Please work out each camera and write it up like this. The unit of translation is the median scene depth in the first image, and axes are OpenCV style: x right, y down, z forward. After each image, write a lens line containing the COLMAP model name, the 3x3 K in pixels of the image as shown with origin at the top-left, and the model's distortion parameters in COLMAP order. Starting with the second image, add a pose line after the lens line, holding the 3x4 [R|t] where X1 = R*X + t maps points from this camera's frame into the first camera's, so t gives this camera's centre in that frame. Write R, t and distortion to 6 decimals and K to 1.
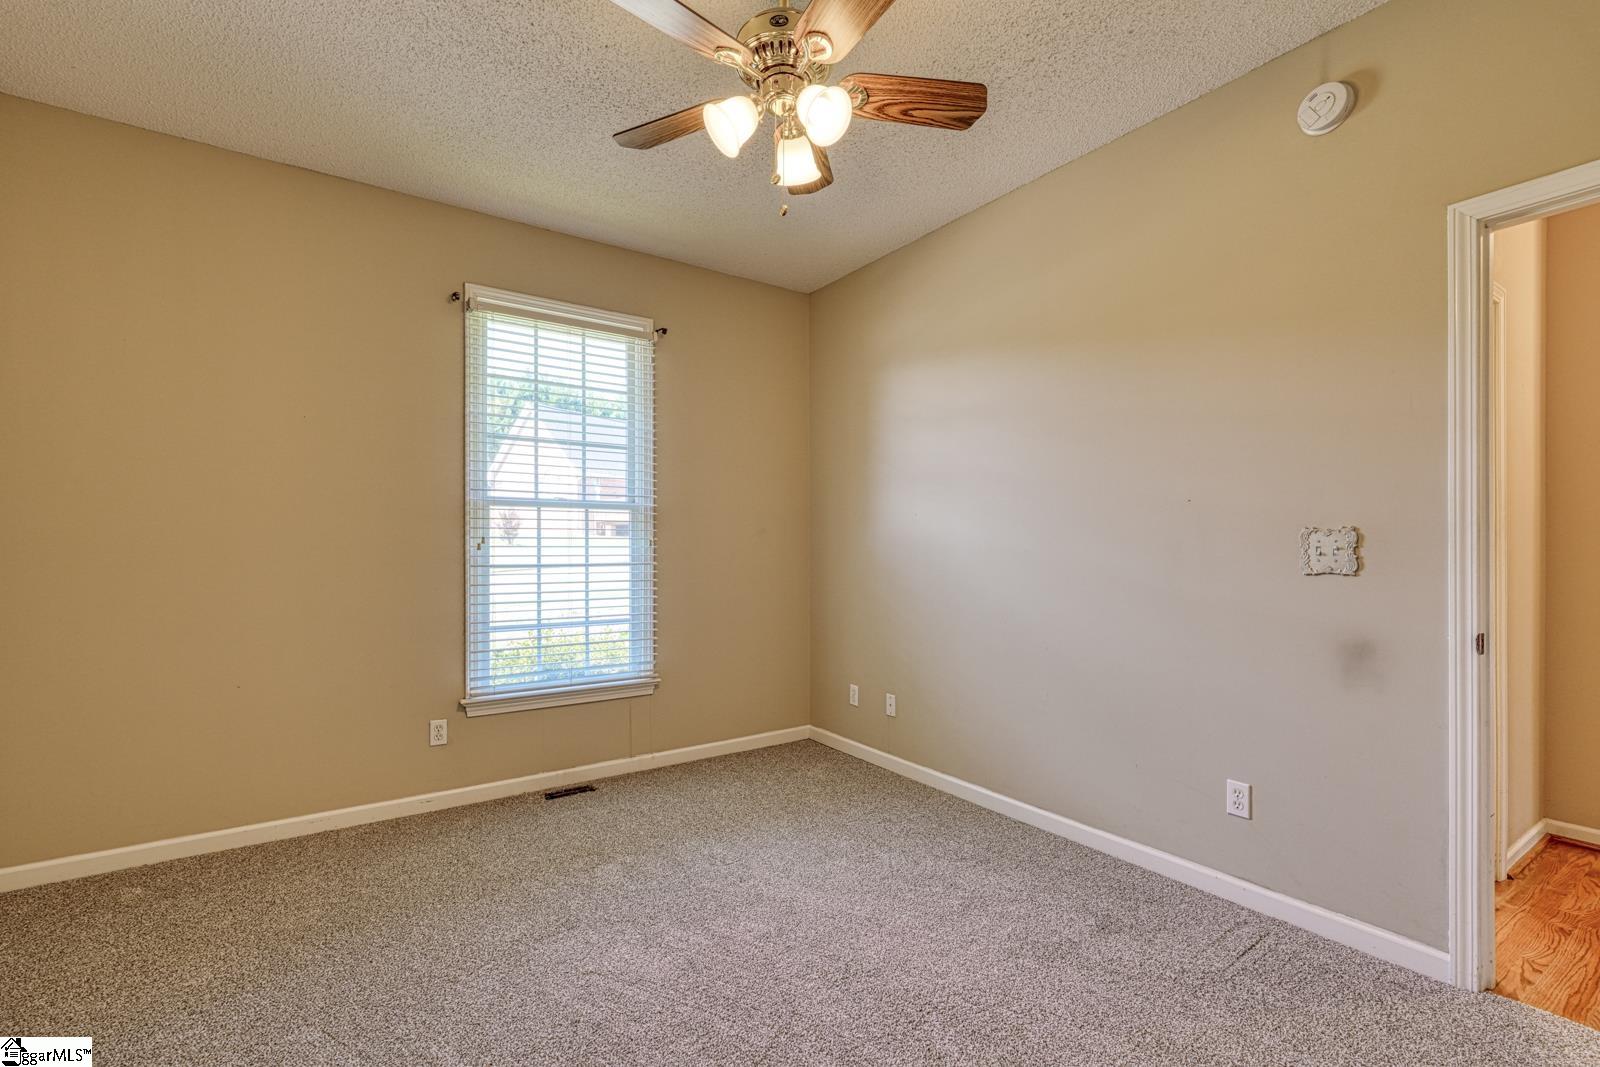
lens RADIAL K [[696.6, 0, 797.1], [0, 696.6, 554.7], [0, 0, 1]] dist [0.002347, 0.000340]
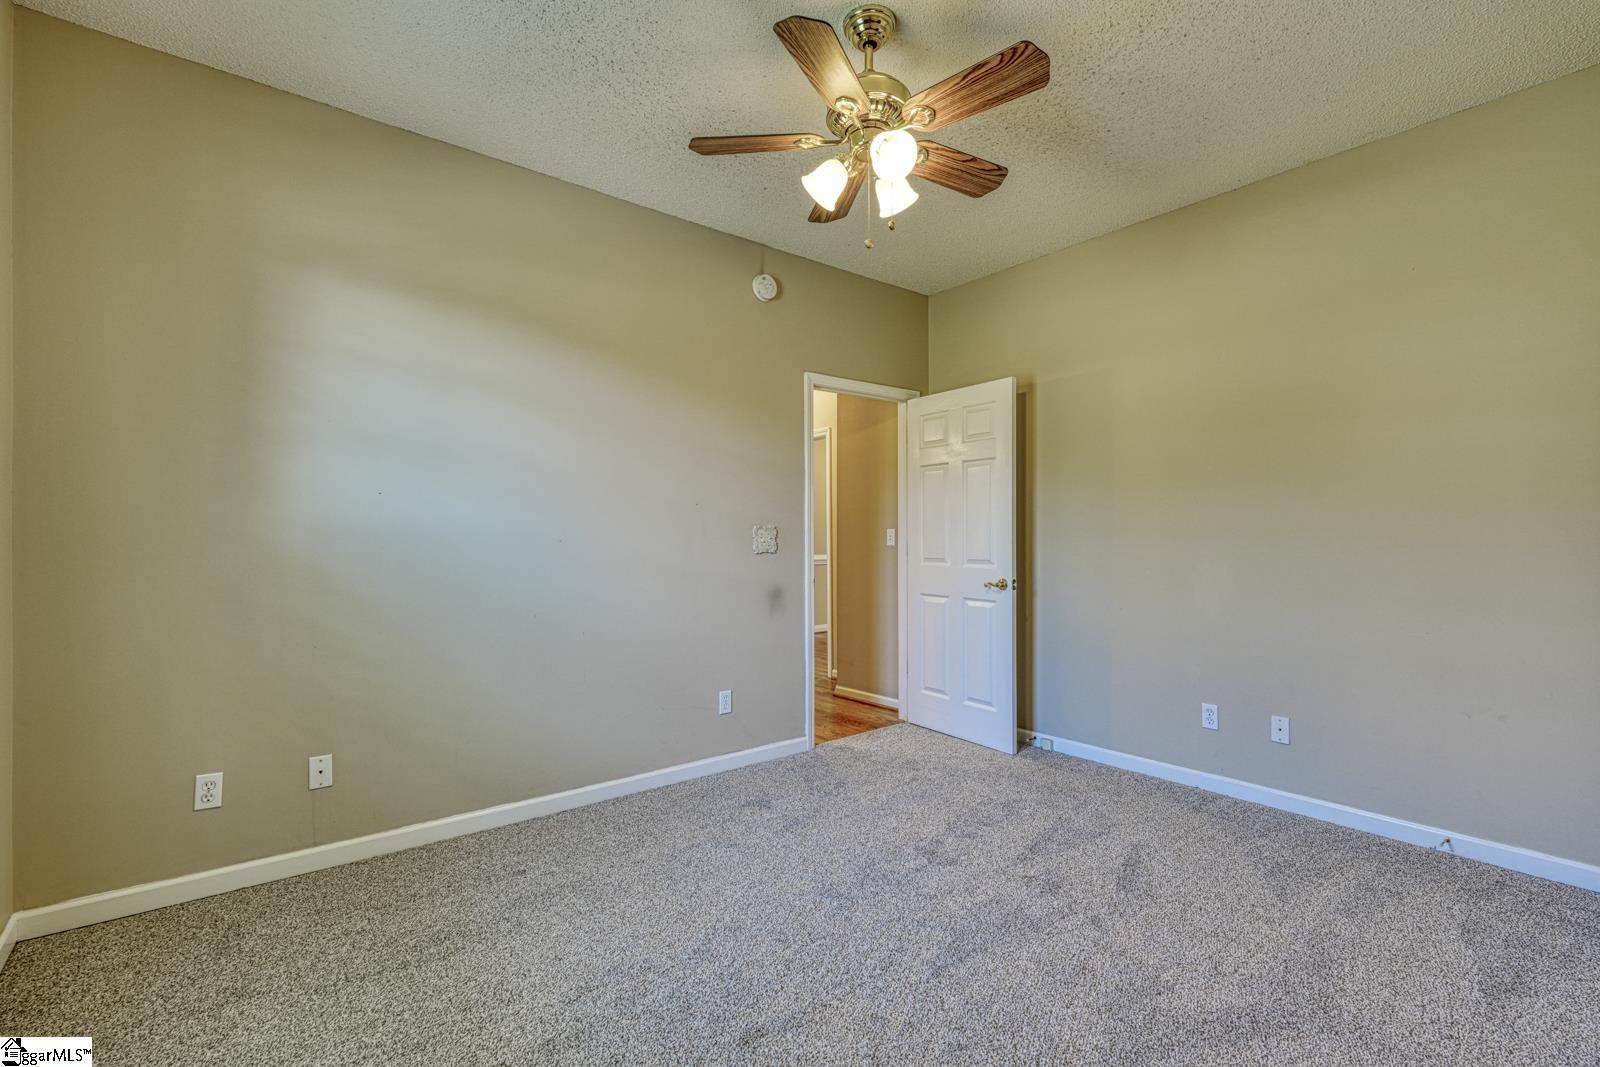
lens RADIAL K [[709.5, 0, 805.7], [0, 709.5, 553.9], [0, 0, 1]] dist [0.001142, 0.000171]
pose [[-0.059550, -0.020774, 0.998009, -0.821658], [0.012892, 0.999684, 0.021579, -0.005702], [-0.998142, 0.014151, -0.059263, 0.812042]]
